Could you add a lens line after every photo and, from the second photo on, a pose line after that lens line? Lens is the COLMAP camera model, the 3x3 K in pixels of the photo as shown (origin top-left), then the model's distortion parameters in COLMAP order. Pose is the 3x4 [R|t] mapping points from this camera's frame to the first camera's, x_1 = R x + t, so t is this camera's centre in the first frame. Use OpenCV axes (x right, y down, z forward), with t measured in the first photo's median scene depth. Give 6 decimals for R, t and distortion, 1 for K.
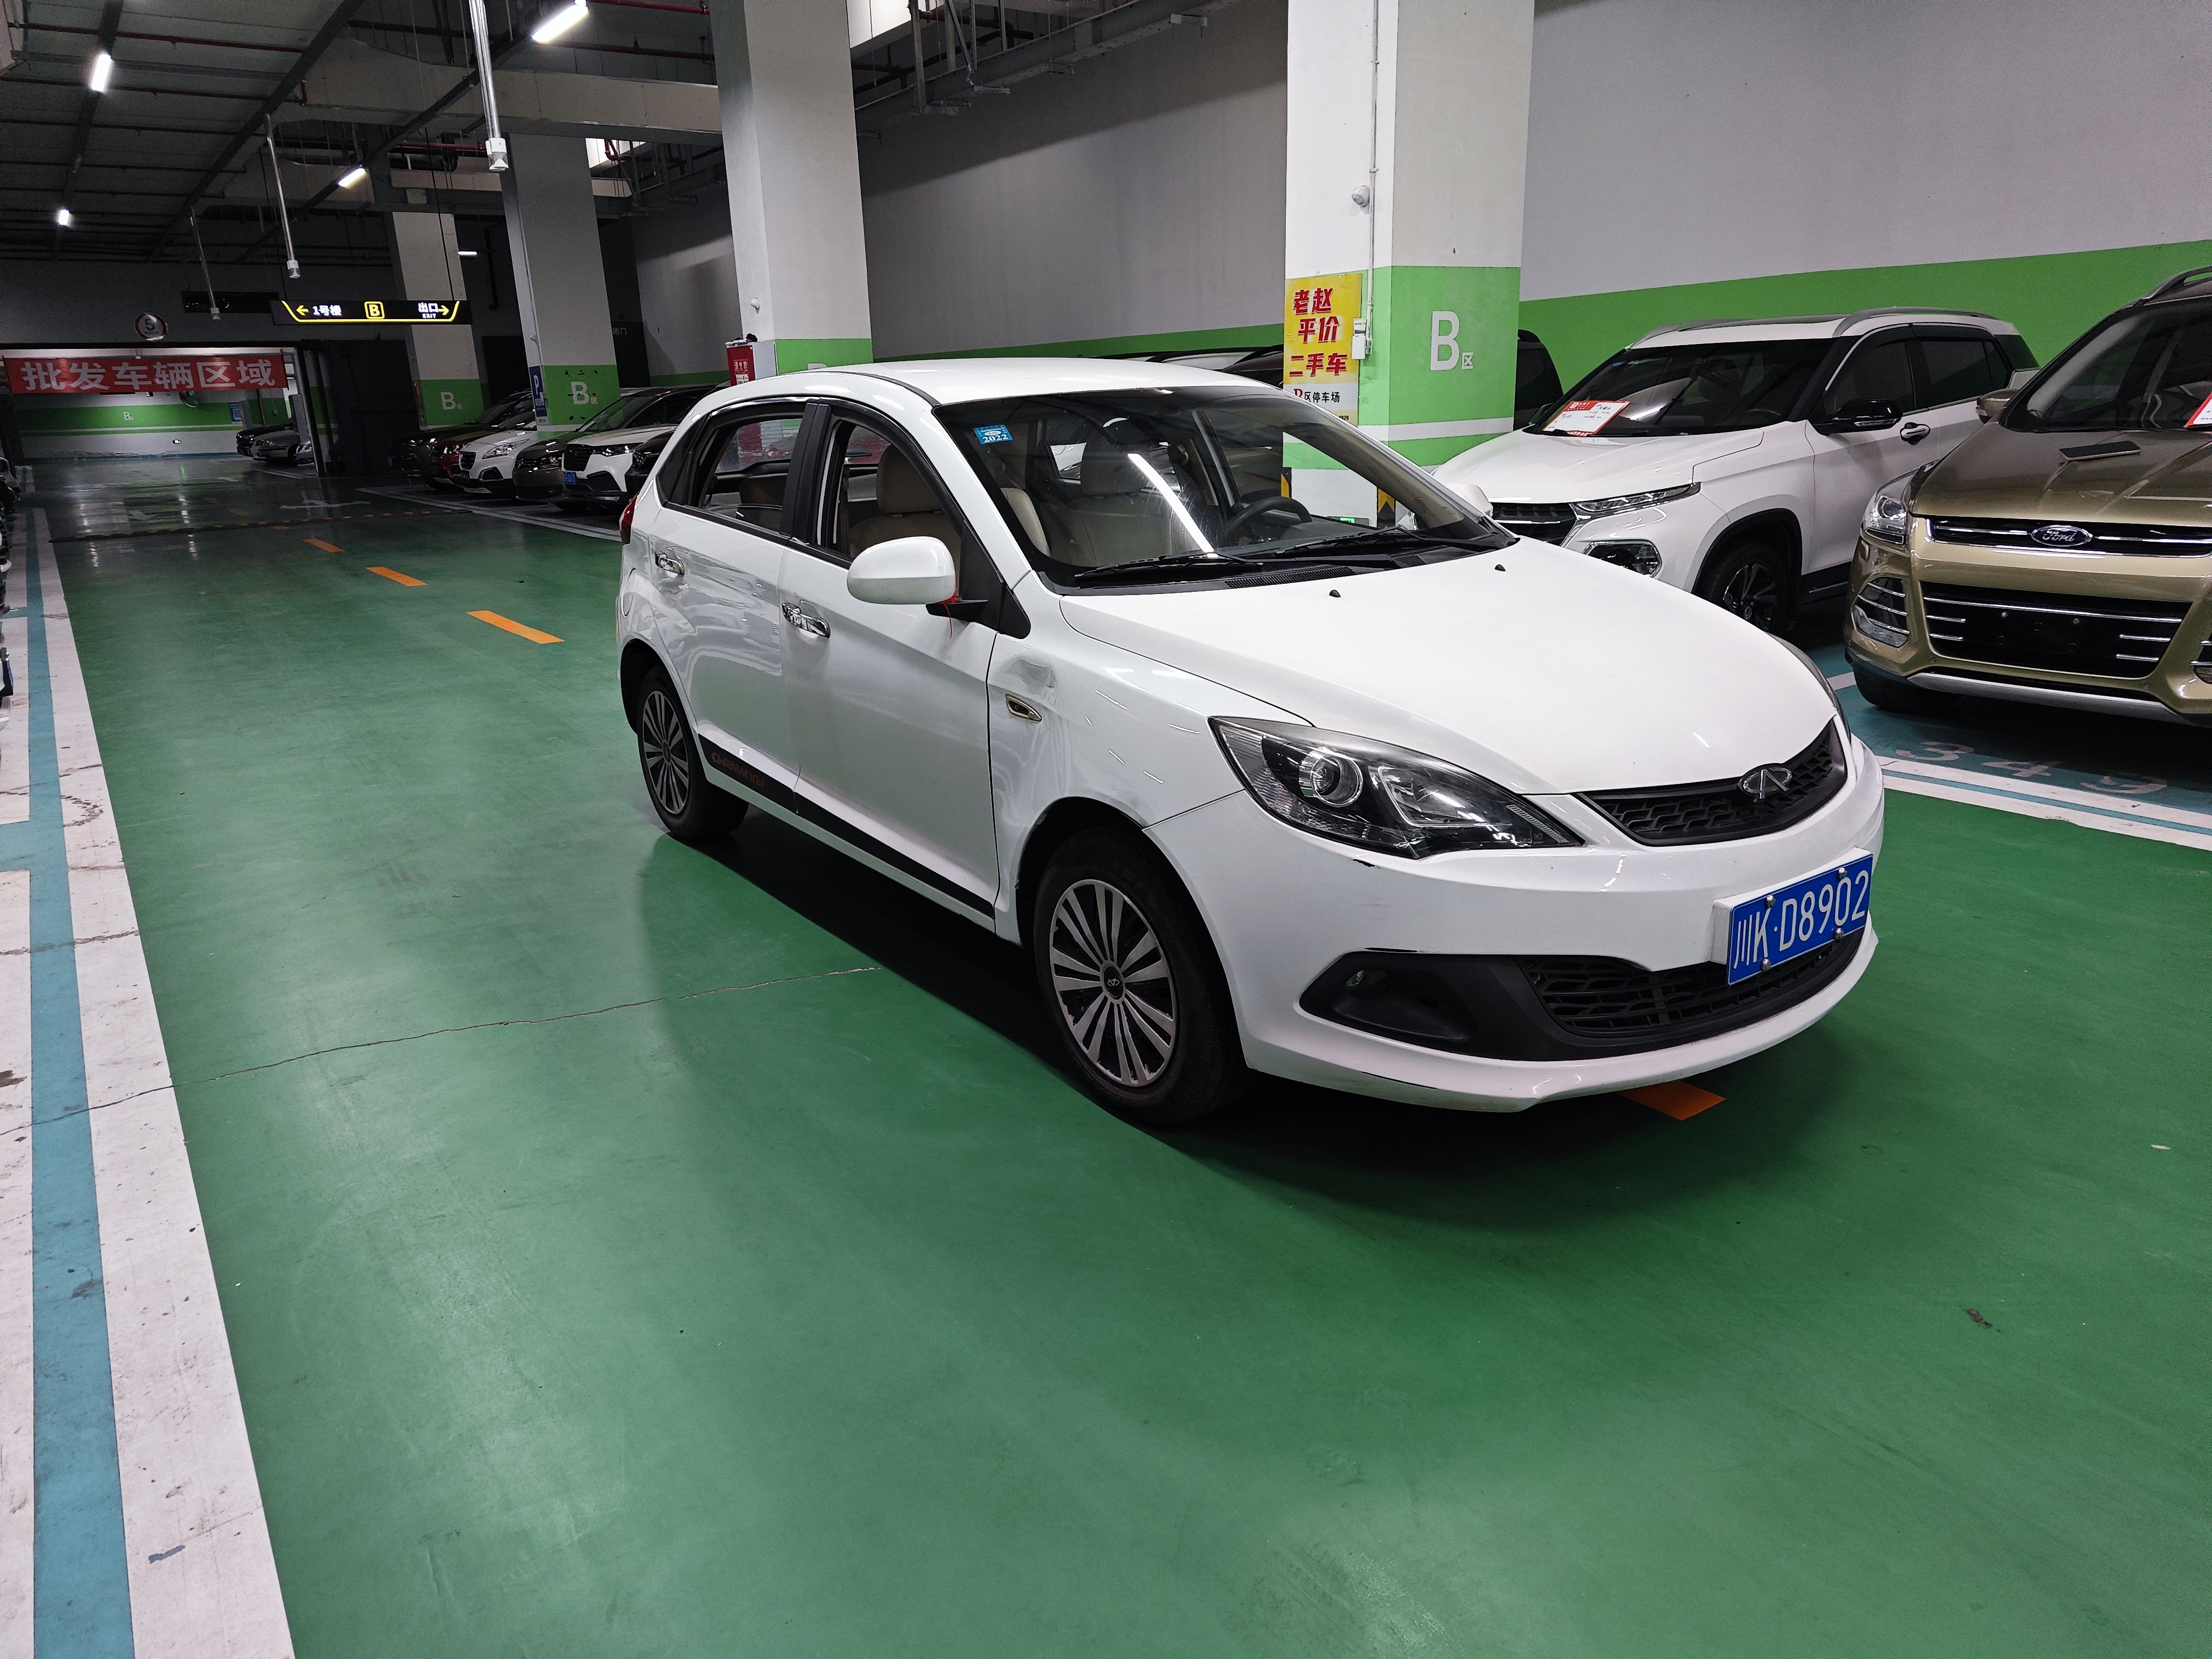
lens RADIAL K [[1469.0, 0, 1106.0], [0, 1469.0, 829.5], [0, 0, 1]] dist [0.054907, -0.039144]
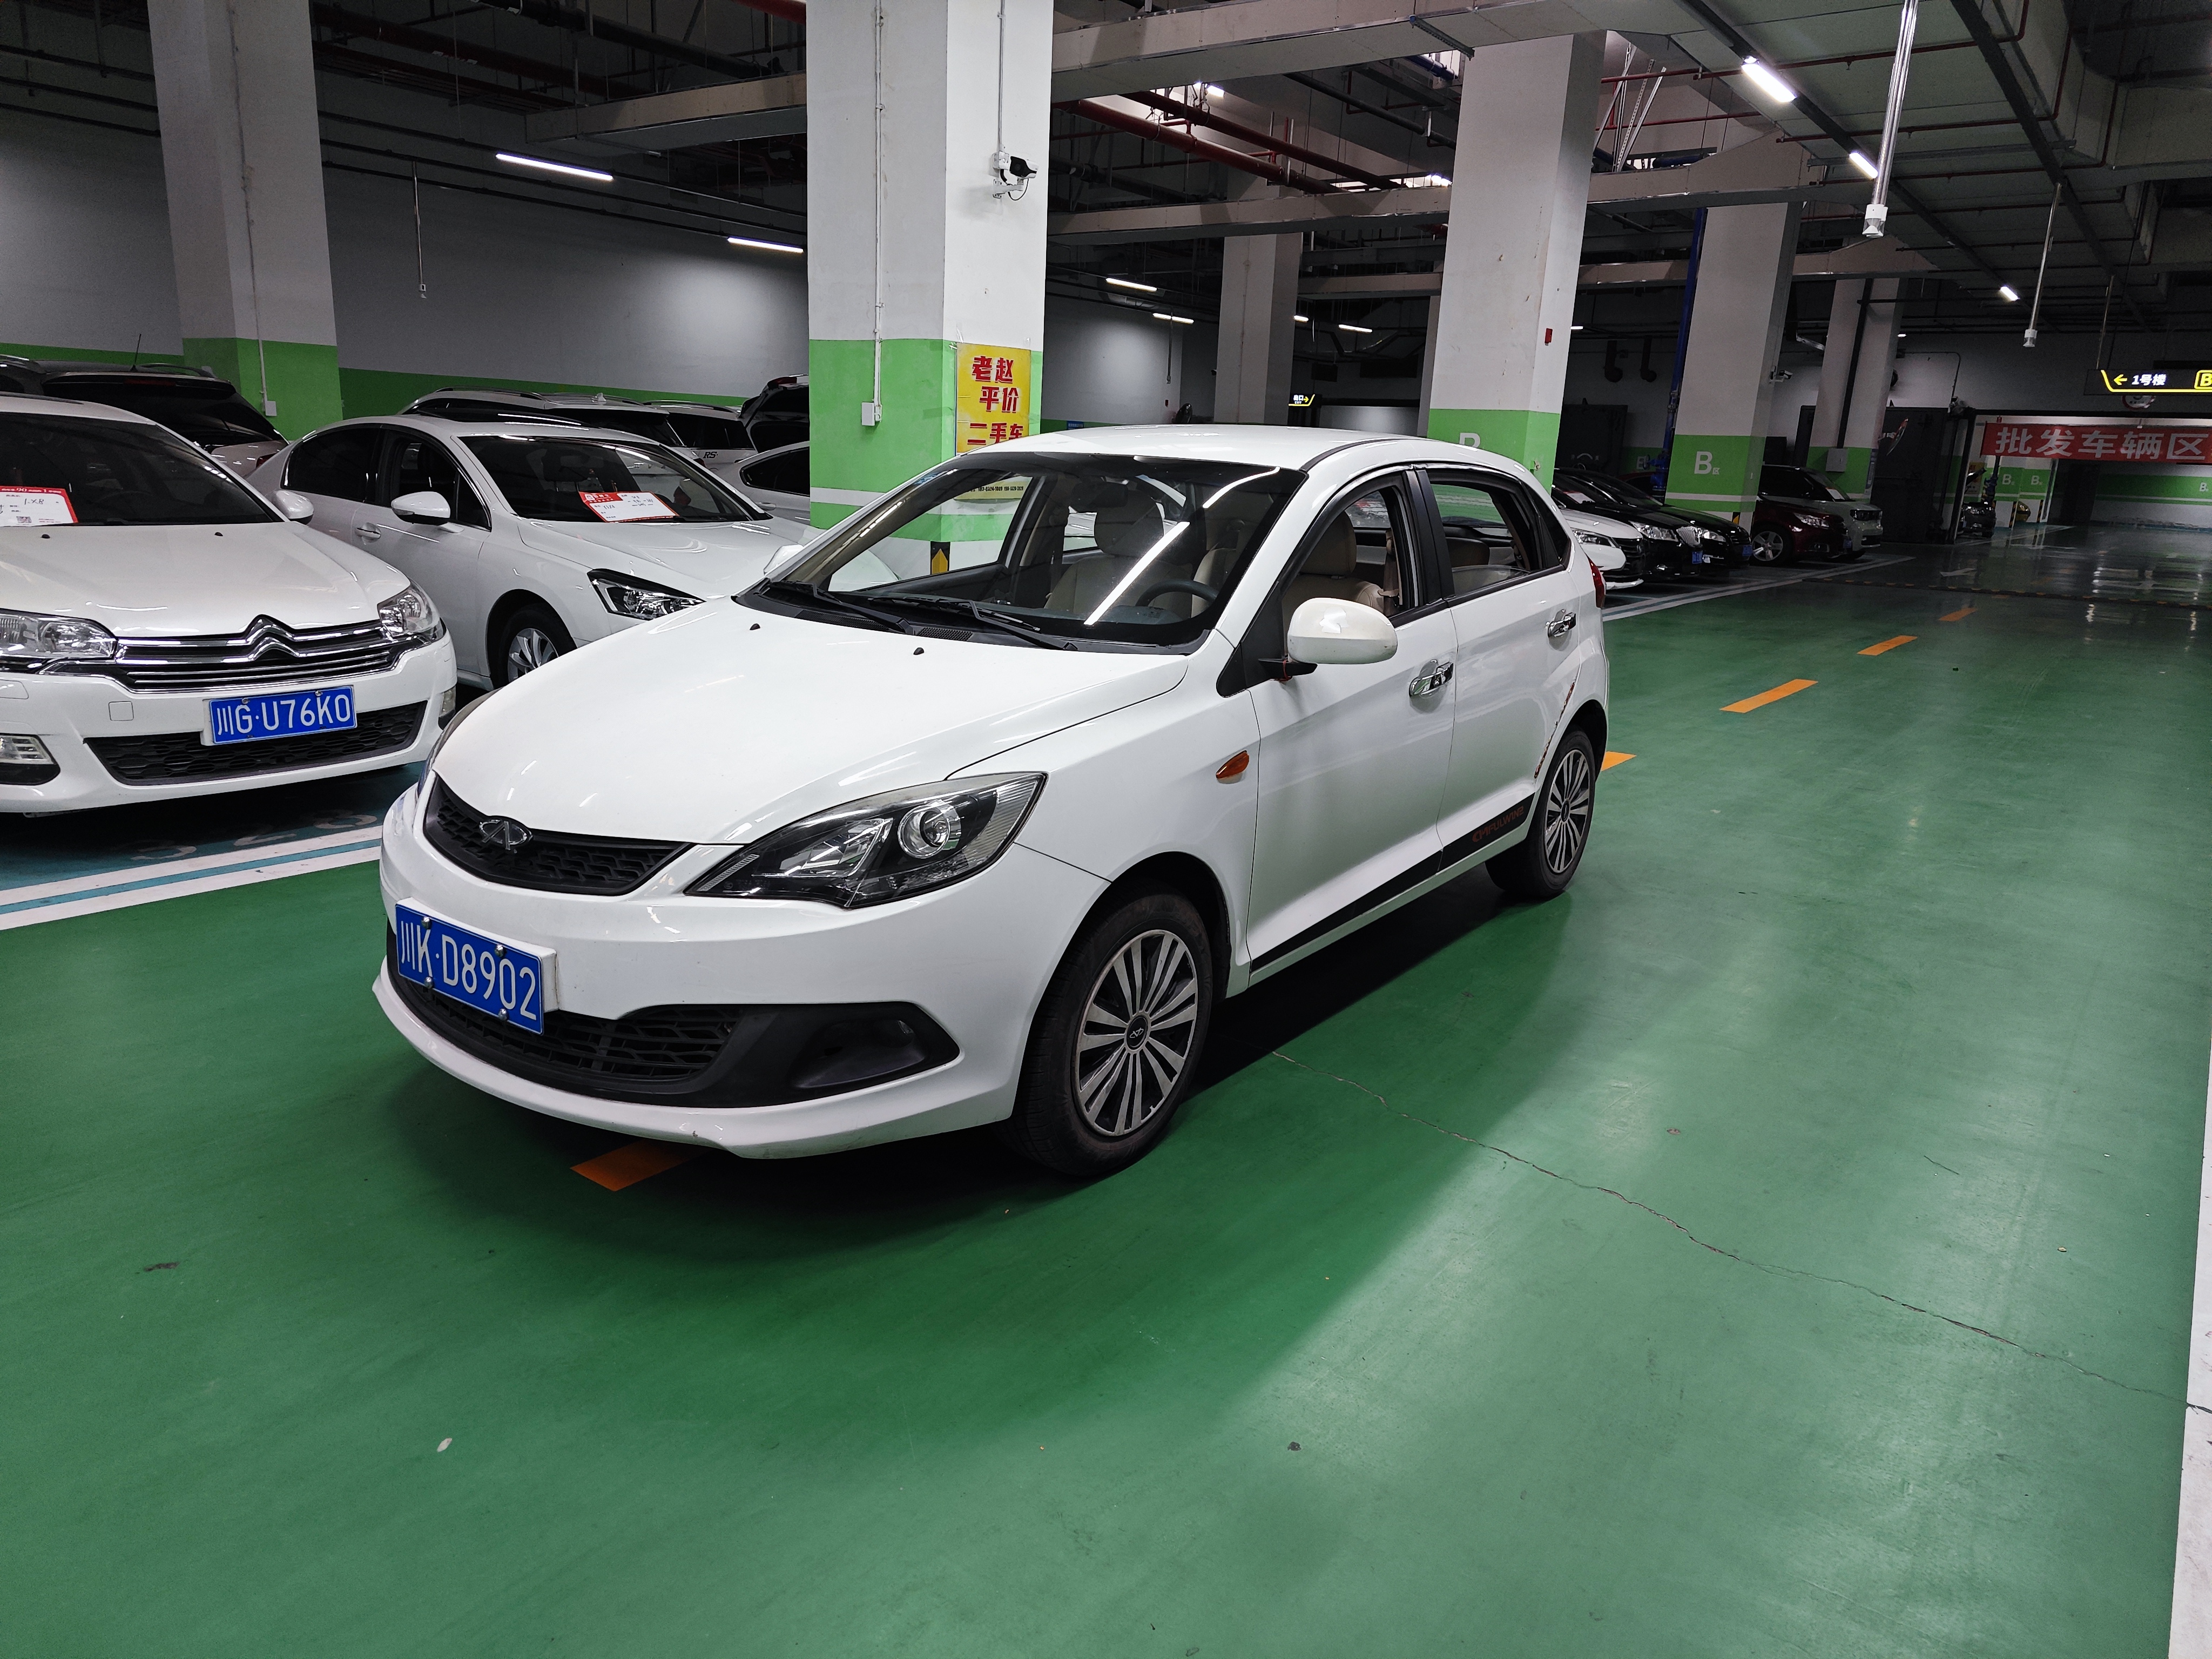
lens RADIAL K [[1469.0, 0, 1106.0], [0, 1469.0, 829.5], [0, 0, 1]] dist [0.054907, -0.039144]
pose [[0.301484, 0.283832, -0.910245, 0.484815], [-0.321780, 0.928944, 0.183086, -0.115058], [0.897533, 0.237702, 0.371393, 0.320716]]
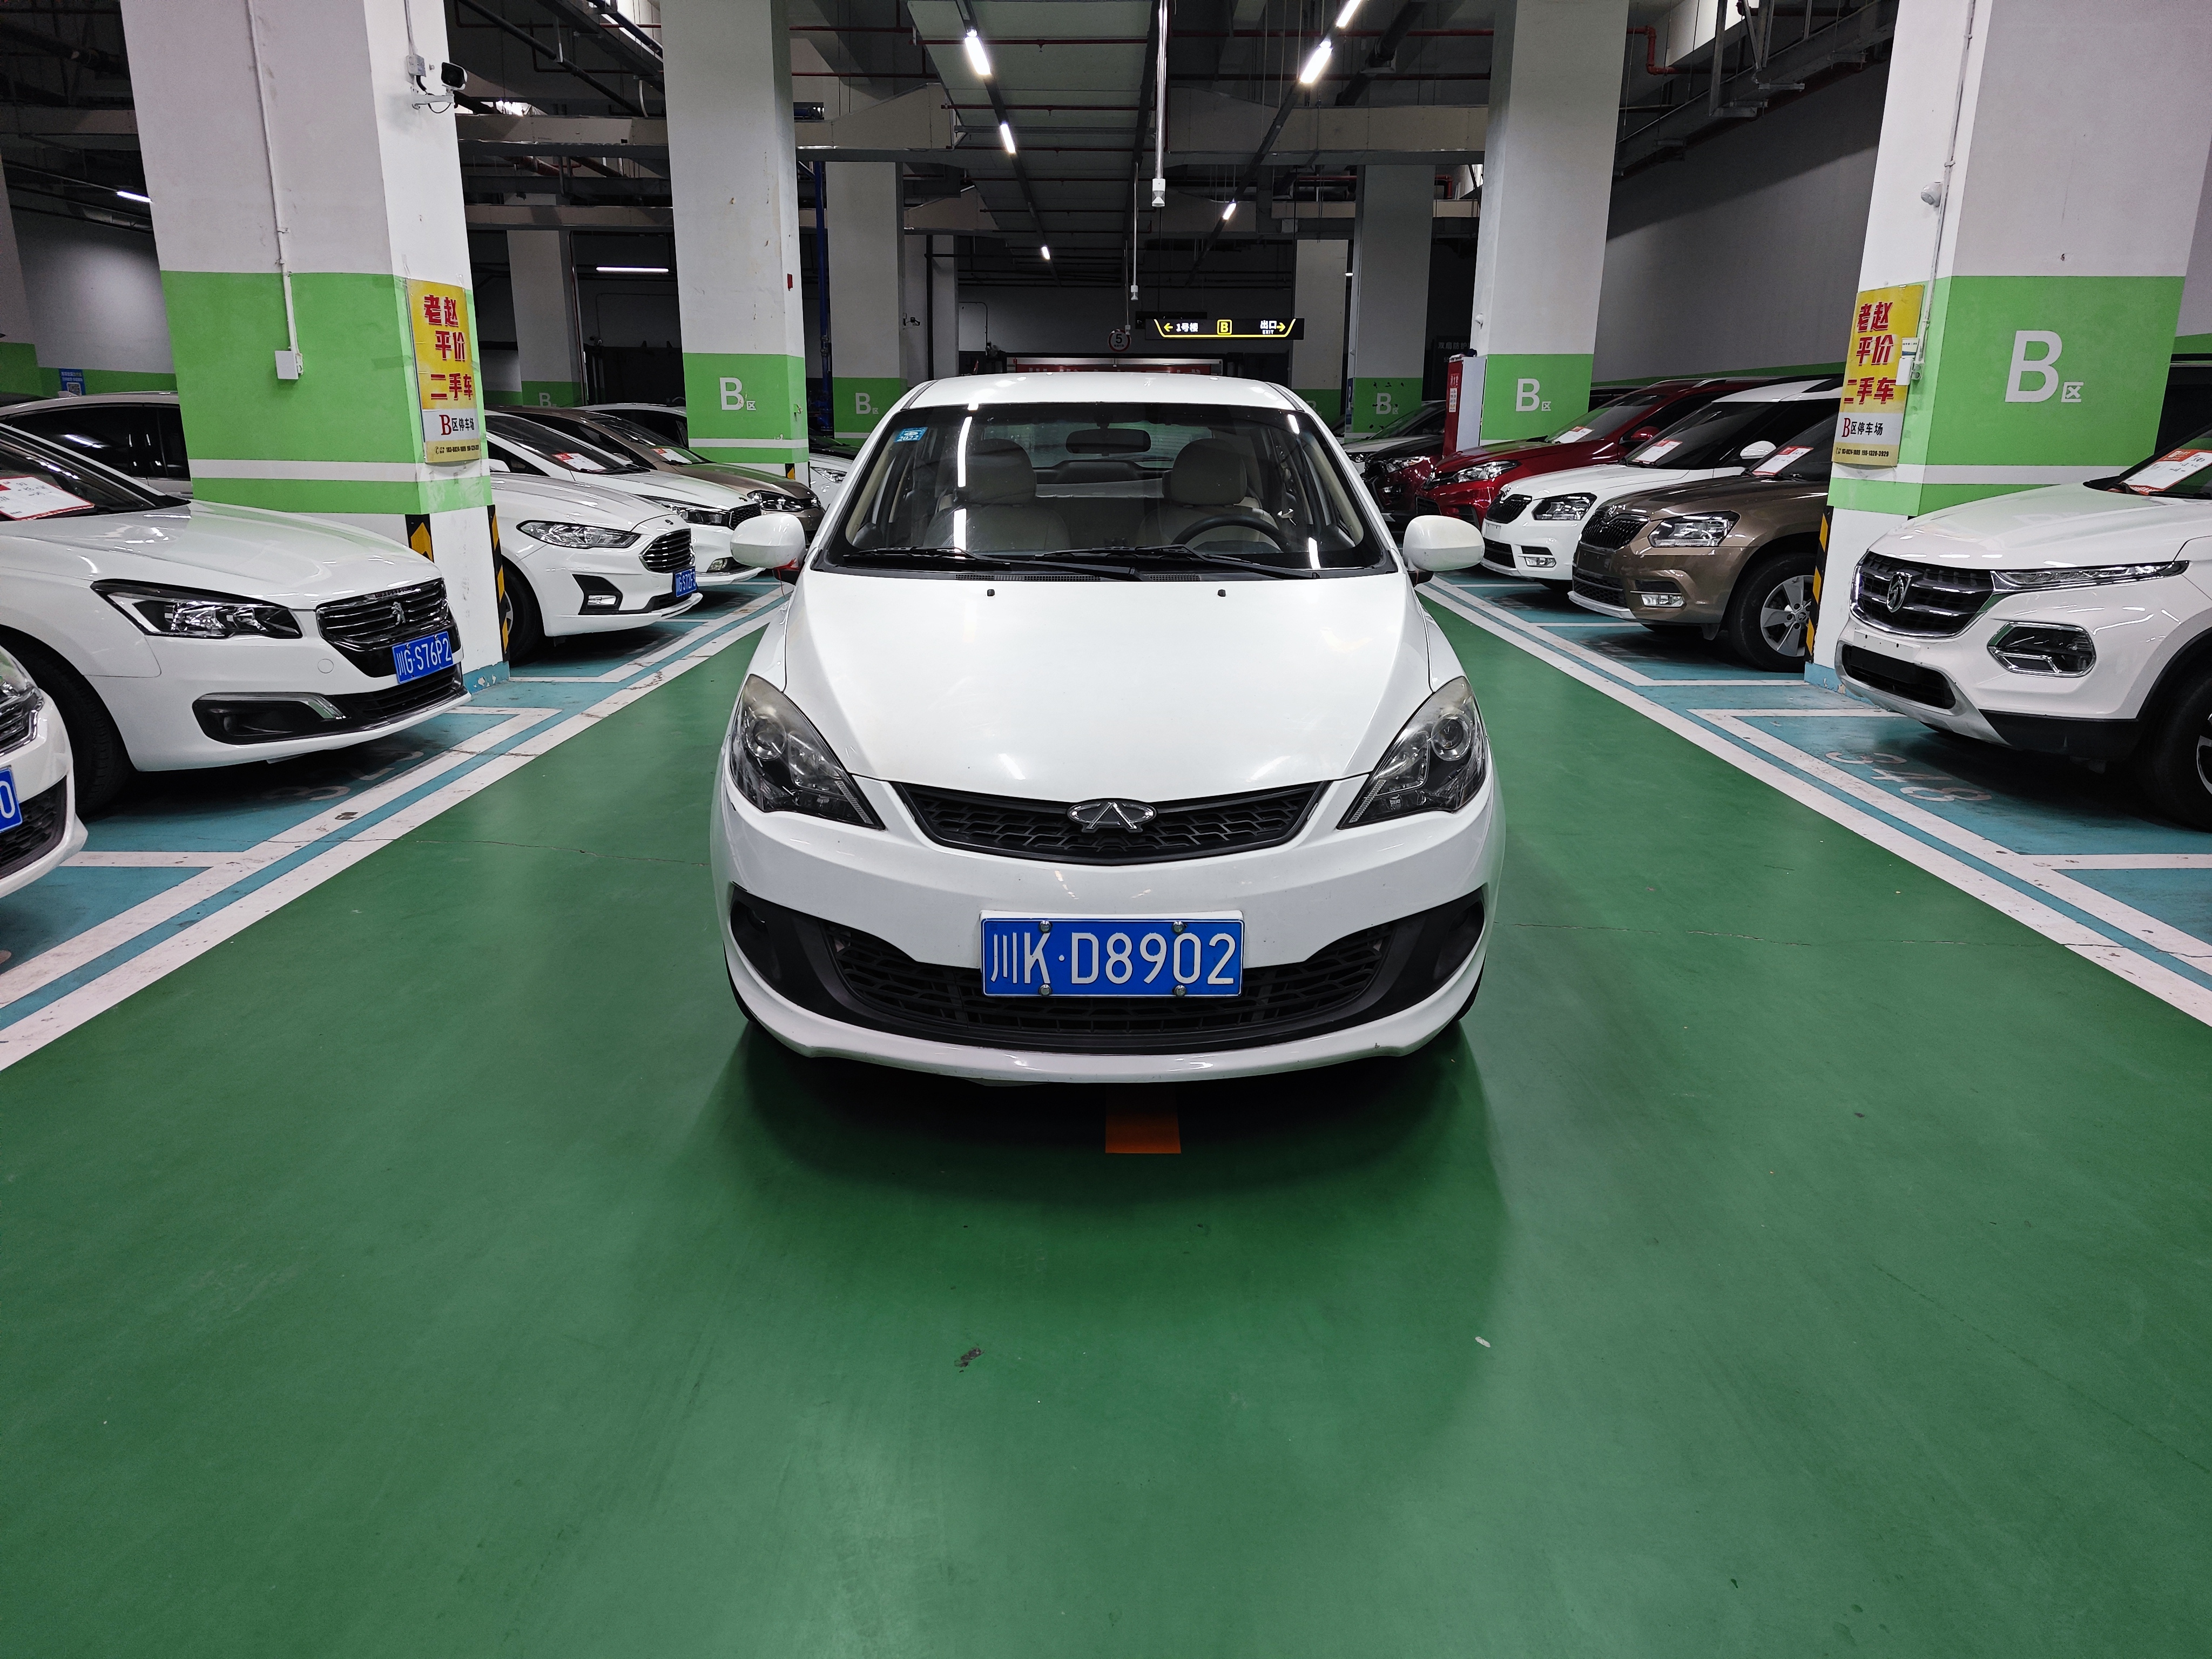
lens RADIAL K [[1469.0, 0, 1106.0], [0, 1469.0, 829.5], [0, 0, 1]] dist [0.054907, -0.039144]
pose [[0.813734, 0.194534, -0.547716, 0.316746], [-0.199184, 0.978600, 0.051649, -0.023614], [0.546042, 0.067068, 0.835069, 0.058388]]
